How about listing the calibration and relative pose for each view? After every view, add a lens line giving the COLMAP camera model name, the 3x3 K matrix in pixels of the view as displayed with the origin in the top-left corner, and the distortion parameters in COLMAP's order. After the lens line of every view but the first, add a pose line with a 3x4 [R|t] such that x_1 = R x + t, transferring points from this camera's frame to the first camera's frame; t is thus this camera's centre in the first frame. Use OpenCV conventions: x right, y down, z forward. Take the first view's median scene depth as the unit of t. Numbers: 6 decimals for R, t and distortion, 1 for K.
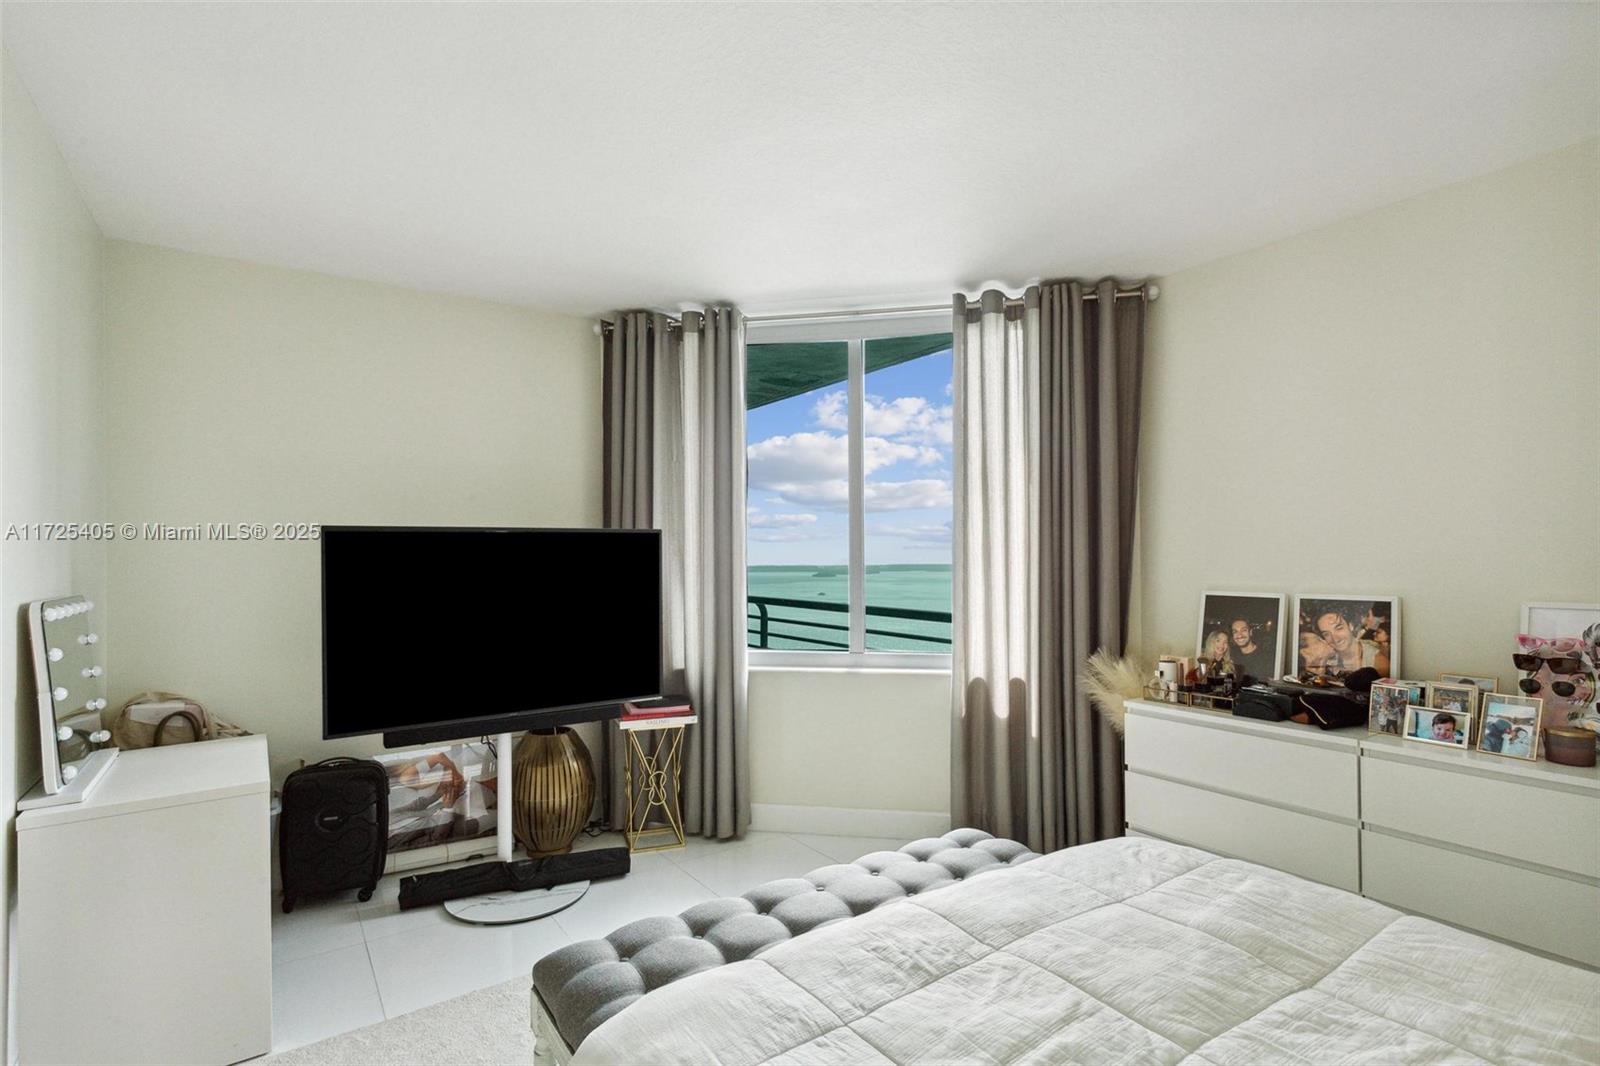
lens RADIAL K [[773.6, 0, 800.0], [0, 773.6, 533.0], [0, 0, 1]] dist [-0.002354, 0.000370]
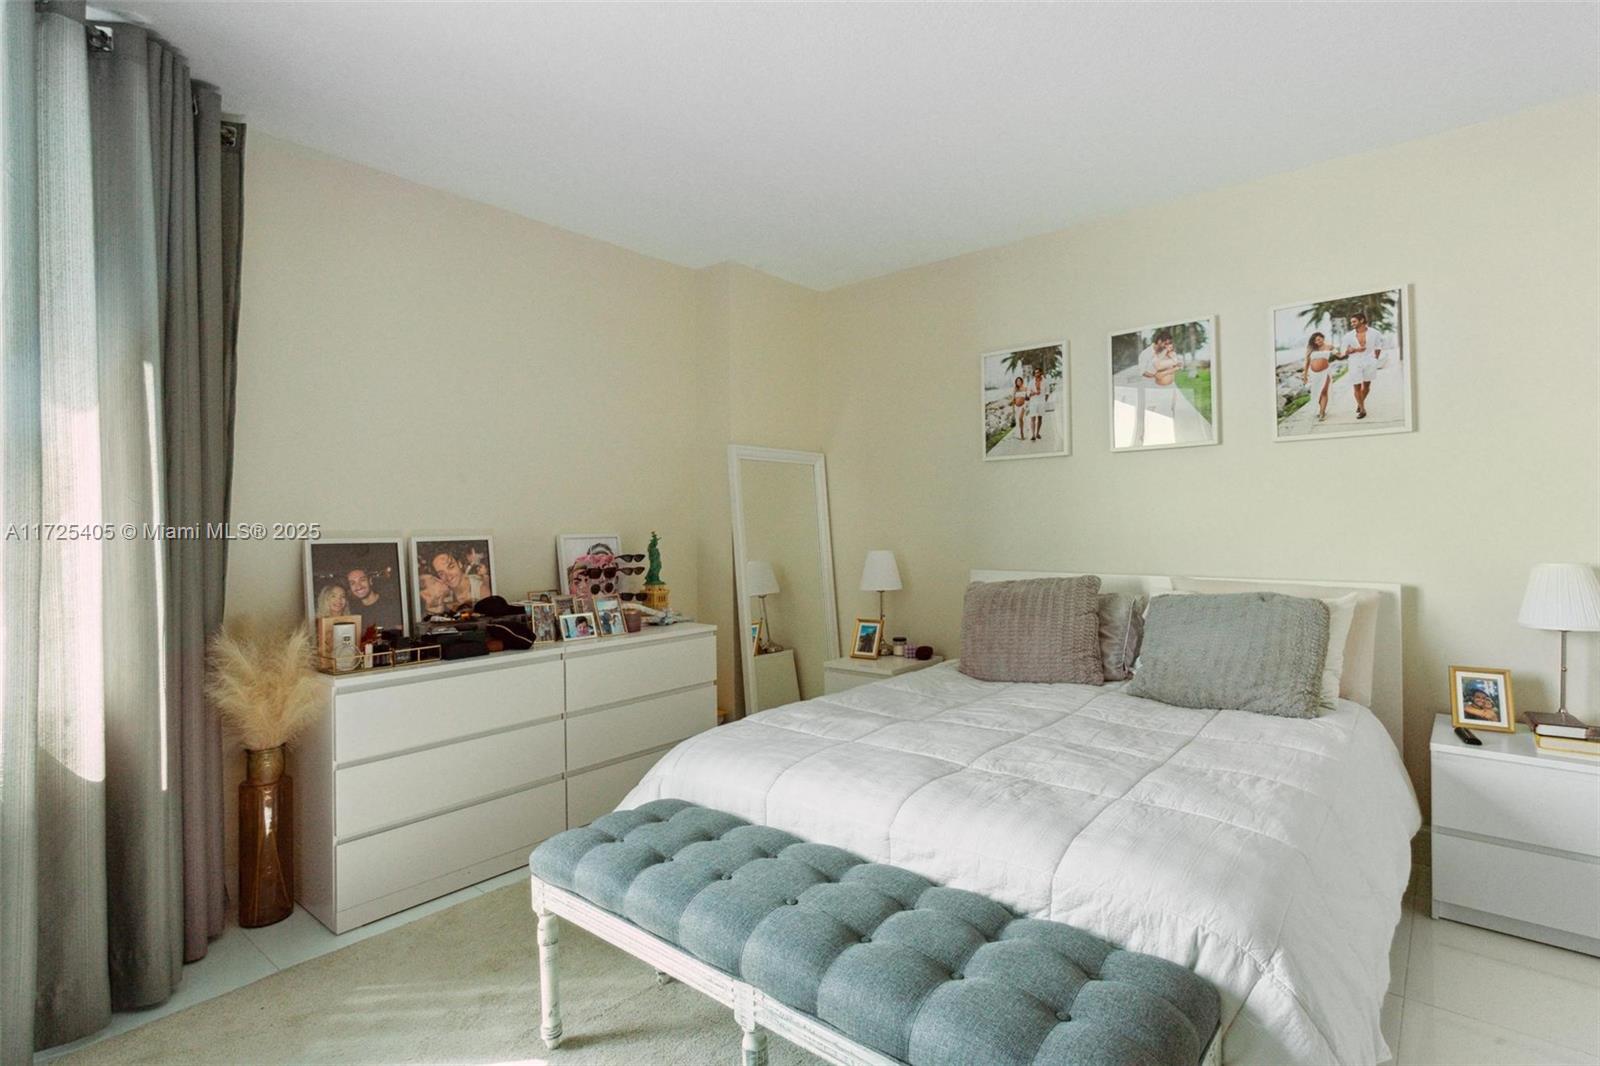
lens RADIAL K [[773.6, 0, 800.0], [0, 773.6, 533.0], [0, 0, 1]] dist [-0.002354, 0.000370]
pose [[-0.270751, 0.003492, 0.962643, -0.465239], [-0.012531, 0.999896, -0.007151, 0.076760], [-0.962568, -0.013999, -0.270679, 0.815436]]
